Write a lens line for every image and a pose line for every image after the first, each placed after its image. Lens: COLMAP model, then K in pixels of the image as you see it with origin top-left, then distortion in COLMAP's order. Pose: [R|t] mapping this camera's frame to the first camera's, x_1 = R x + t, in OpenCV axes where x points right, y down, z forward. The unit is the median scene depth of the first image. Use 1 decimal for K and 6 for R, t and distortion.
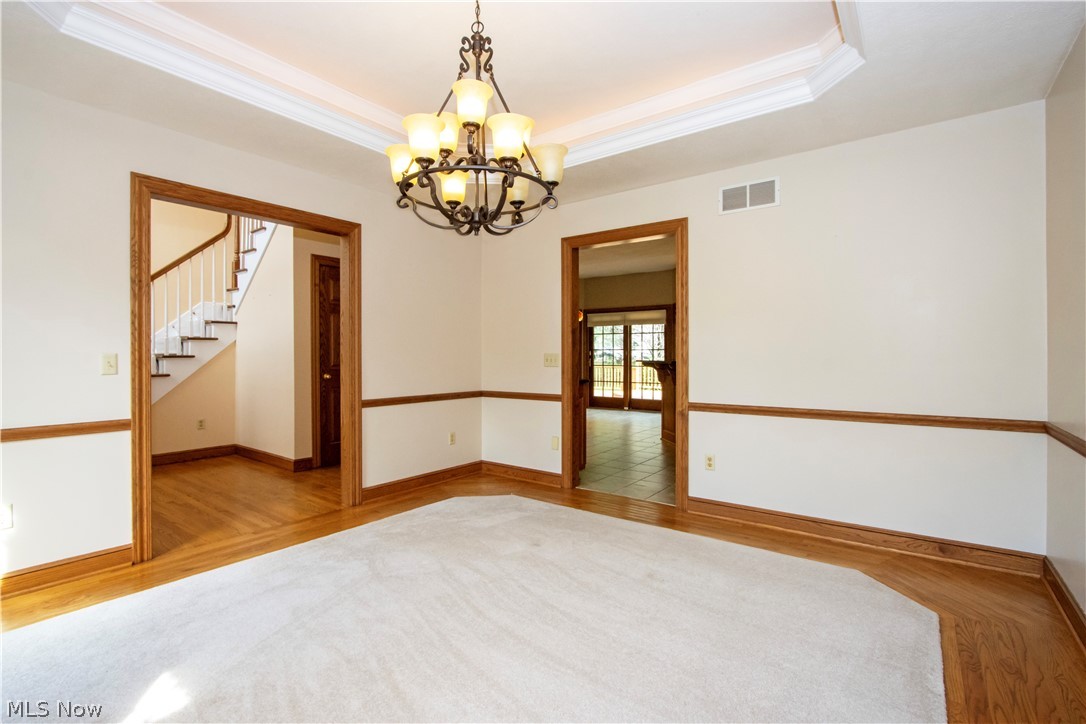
lens RADIAL K [[500.6, 0, 544.4], [0, 500.6, 358.3], [0, 0, 1]] dist [-0.017282, 0.003240]
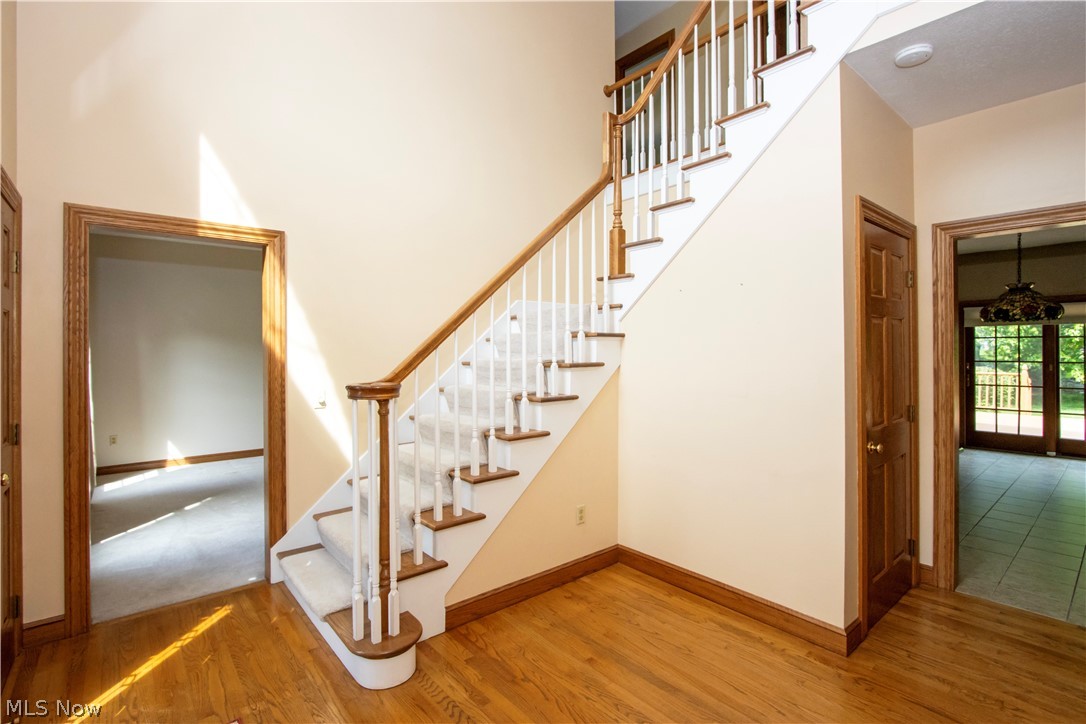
lens RADIAL K [[500.6, 0, 540.1], [0, 500.6, 353.6], [0, 0, 1]] dist [-0.017282, 0.003240]
pose [[0.976794, -0.003800, -0.214148, -0.585949], [0.002973, 0.999987, -0.004184, -0.047564], [0.214161, 0.003450, 0.976792, 0.412130]]
